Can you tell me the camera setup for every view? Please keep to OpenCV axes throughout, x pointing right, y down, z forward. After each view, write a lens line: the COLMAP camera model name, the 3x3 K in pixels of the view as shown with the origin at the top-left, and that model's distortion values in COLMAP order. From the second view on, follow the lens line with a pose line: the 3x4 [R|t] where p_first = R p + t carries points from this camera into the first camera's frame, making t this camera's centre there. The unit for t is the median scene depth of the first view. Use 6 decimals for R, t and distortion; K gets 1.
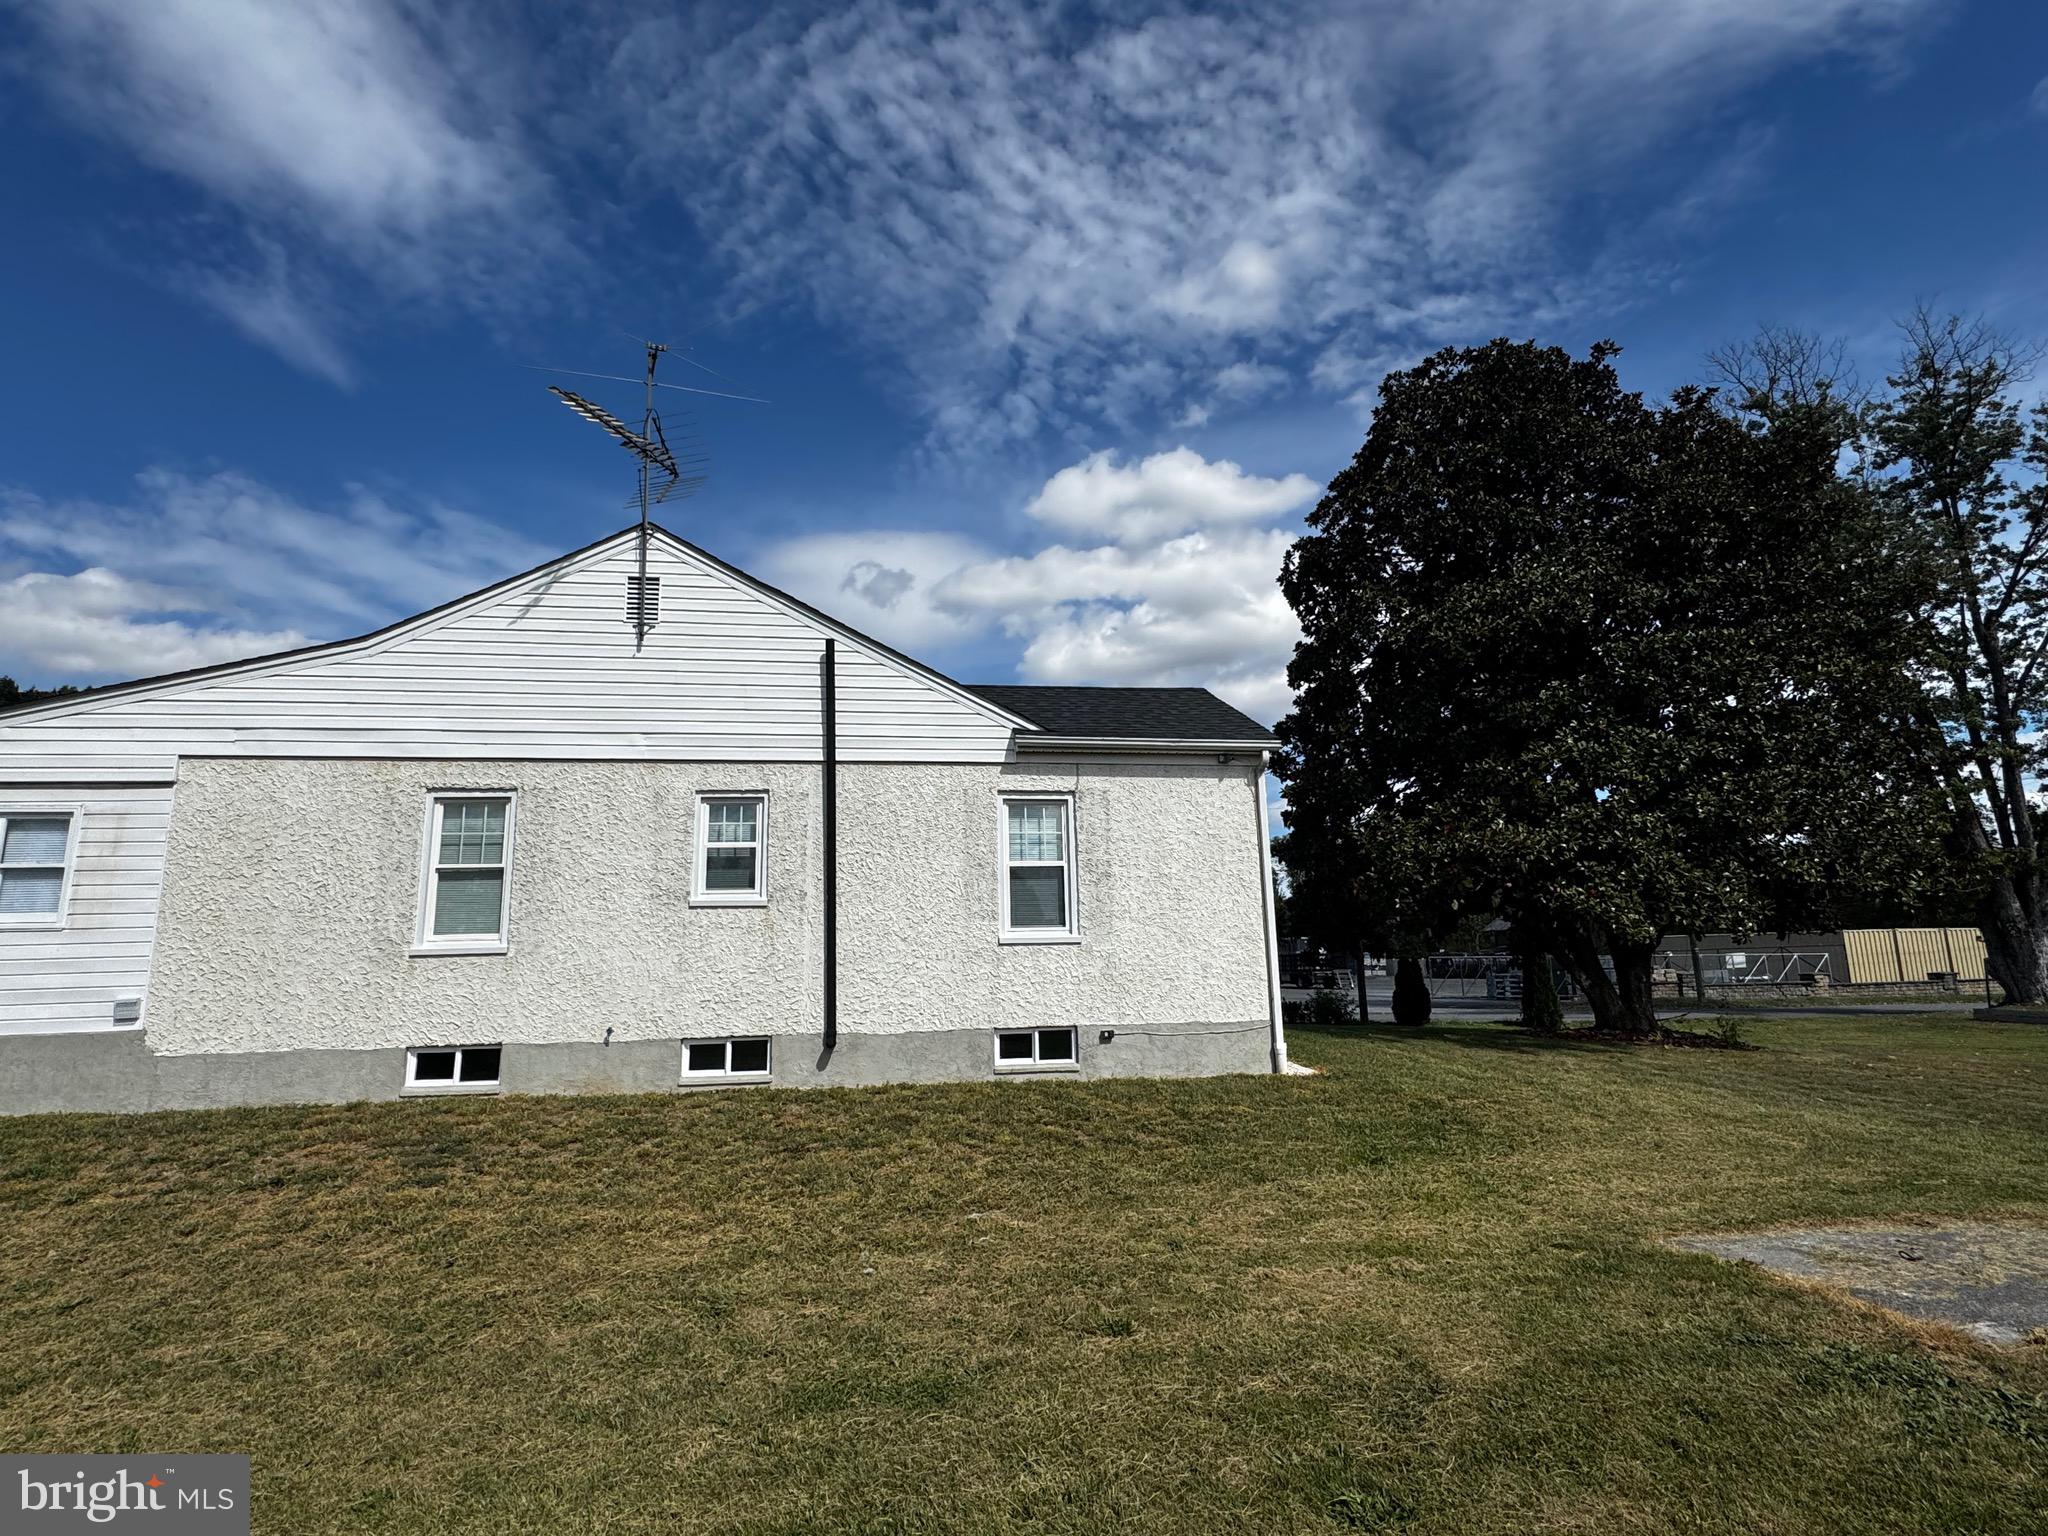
lens RADIAL K [[1022.5, 0, 1024.1], [0, 1022.5, 775.2], [0, 0, 1]] dist [0.007680, -0.000409]
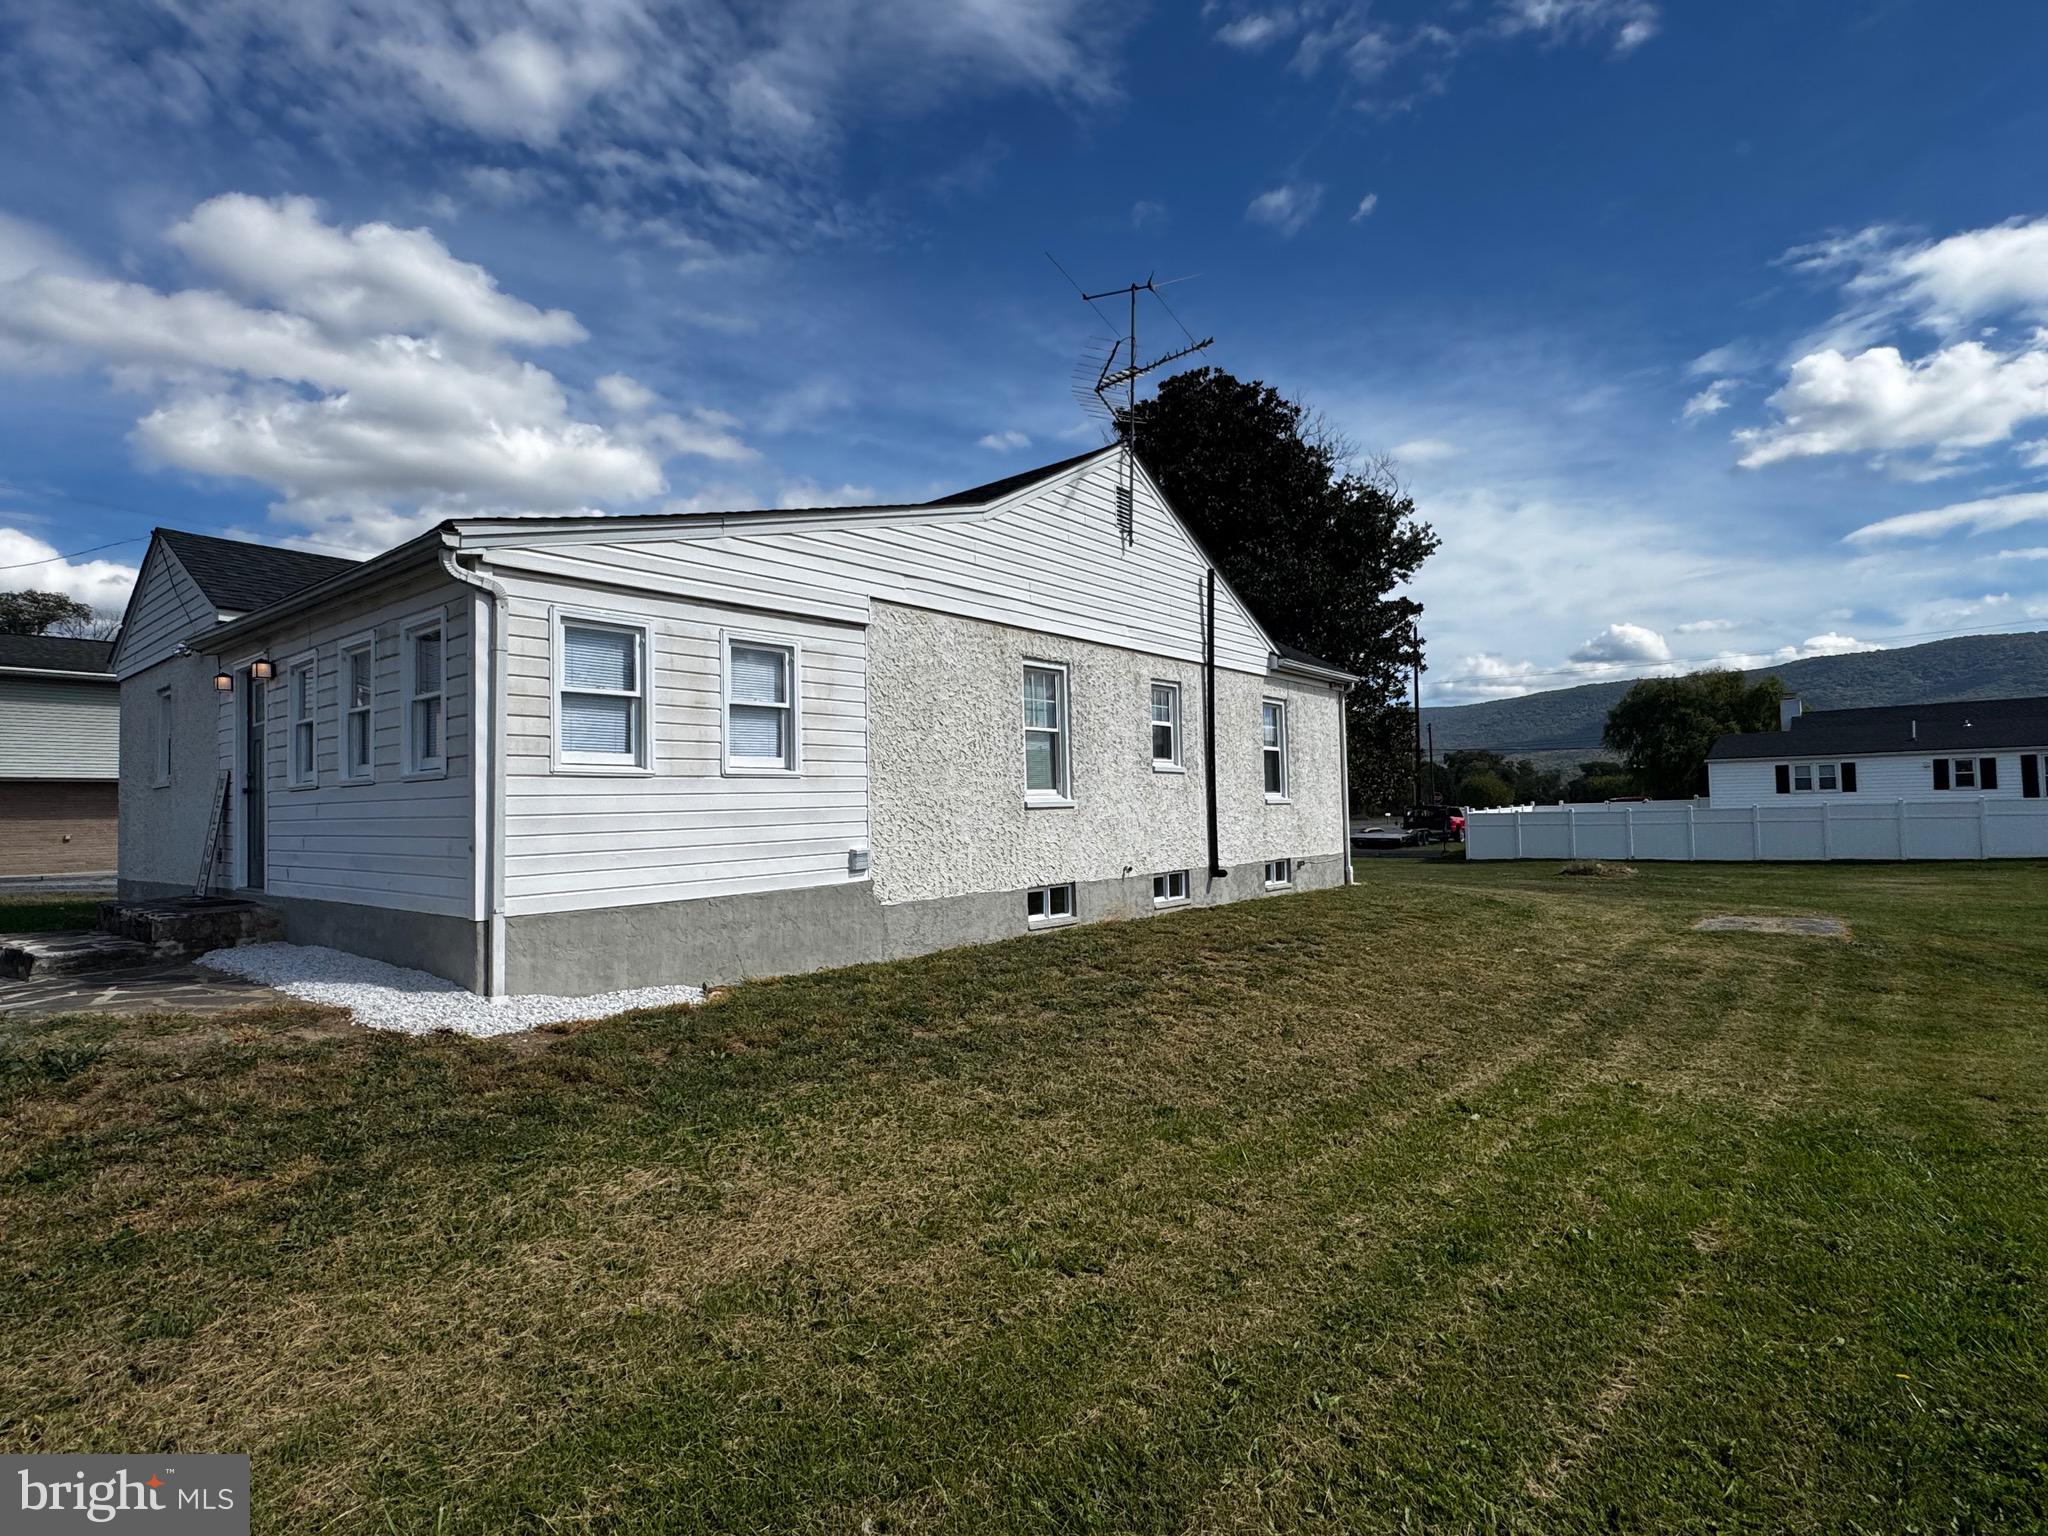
lens RADIAL K [[1022.5, 0, 1017.7], [0, 1022.5, 777.0], [0, 0, 1]] dist [0.007680, -0.000409]
pose [[0.739167, 0.026000, 0.673021, -1.183505], [-0.111288, 0.990234, 0.083971, 0.044522], [-0.664265, -0.136967, 0.734842, 0.173893]]
